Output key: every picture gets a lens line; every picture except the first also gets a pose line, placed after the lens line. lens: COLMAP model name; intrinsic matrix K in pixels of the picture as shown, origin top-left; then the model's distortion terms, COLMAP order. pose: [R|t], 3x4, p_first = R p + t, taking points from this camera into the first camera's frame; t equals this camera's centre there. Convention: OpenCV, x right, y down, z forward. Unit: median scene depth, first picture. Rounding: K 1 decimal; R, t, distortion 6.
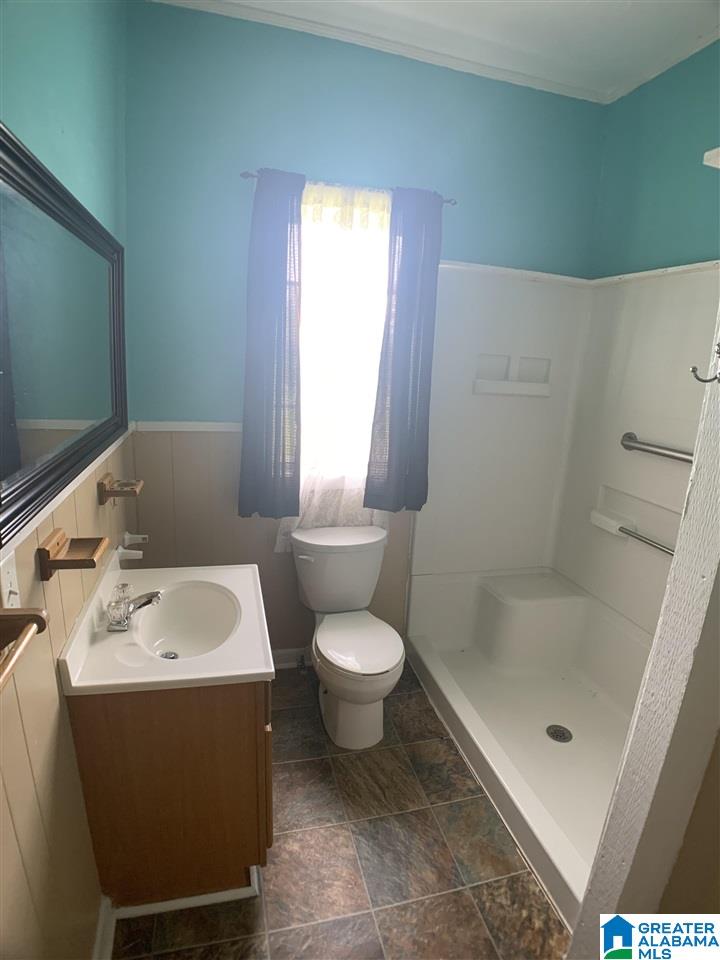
lens RADIAL K [[508.9, 0, 356.8], [0, 508.9, 480.5], [0, 0, 1]] dist [-0.093684, 0.020553]
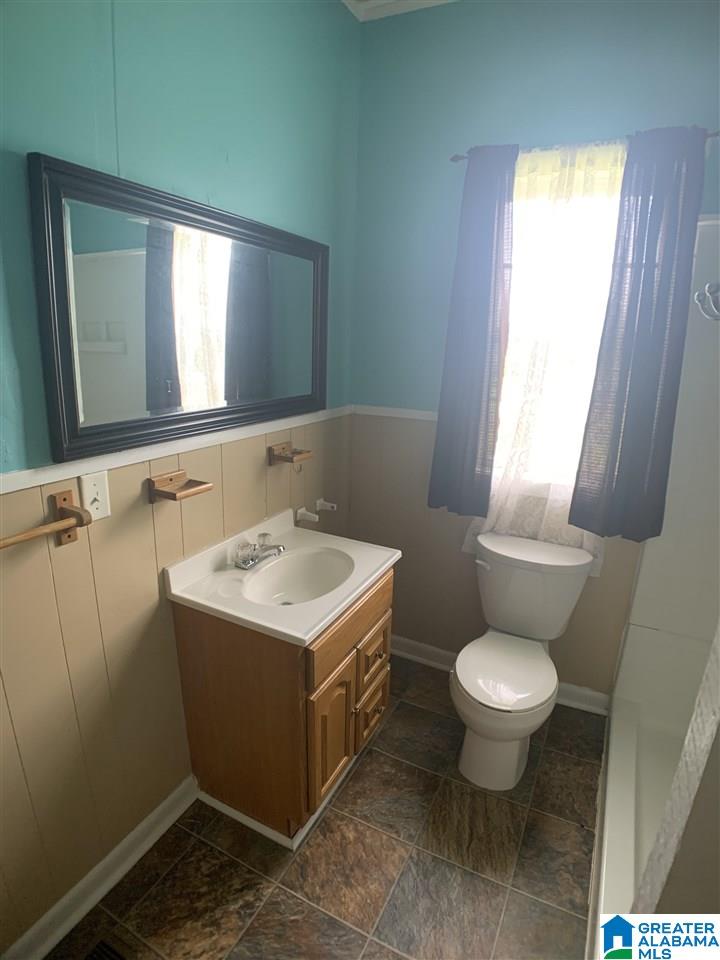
lens RADIAL K [[508.9, 0, 356.8], [0, 508.9, 480.5], [0, 0, 1]] dist [-0.093684, 0.020553]
pose [[0.751506, 0.146961, -0.643150, 0.332189], [-0.154368, 0.986981, 0.045151, -0.002178], [0.641412, 0.065351, 0.764408, 0.161874]]
